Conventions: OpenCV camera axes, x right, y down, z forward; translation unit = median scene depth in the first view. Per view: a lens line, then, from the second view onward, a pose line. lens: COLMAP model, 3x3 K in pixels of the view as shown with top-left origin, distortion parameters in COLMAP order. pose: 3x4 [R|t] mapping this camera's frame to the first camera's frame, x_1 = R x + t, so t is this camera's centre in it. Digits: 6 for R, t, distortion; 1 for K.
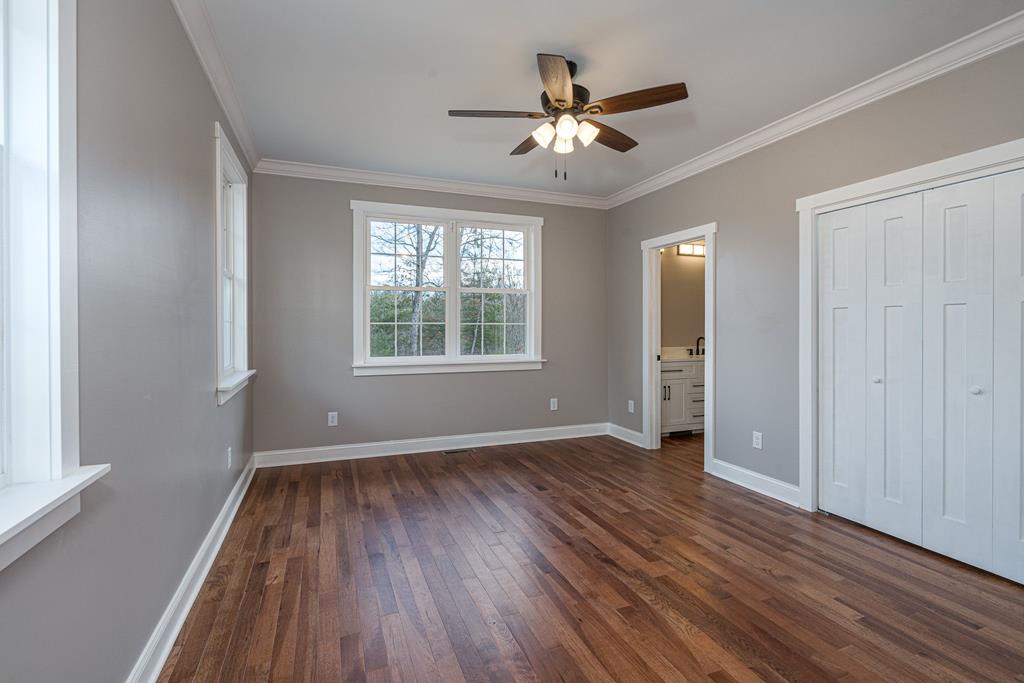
lens RADIAL K [[464.3, 0, 512.2], [0, 464.3, 331.6], [0, 0, 1]] dist [0.015955, 0.000065]
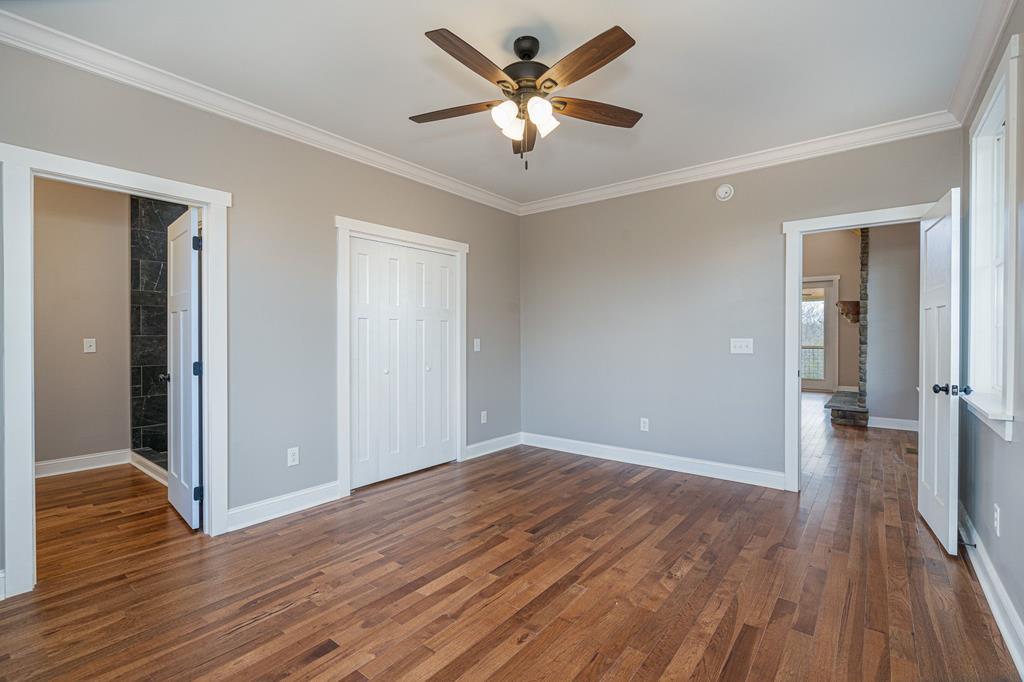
lens RADIAL K [[464.3, 0, 513.1], [0, 464.3, 340.4], [0, 0, 1]] dist [0.015955, 0.000065]
pose [[-0.497885, -0.006423, 0.867219, -0.540757], [0.006651, 0.999915, 0.011224, -0.002784], [-0.867218, 0.011357, -0.497800, 1.209228]]
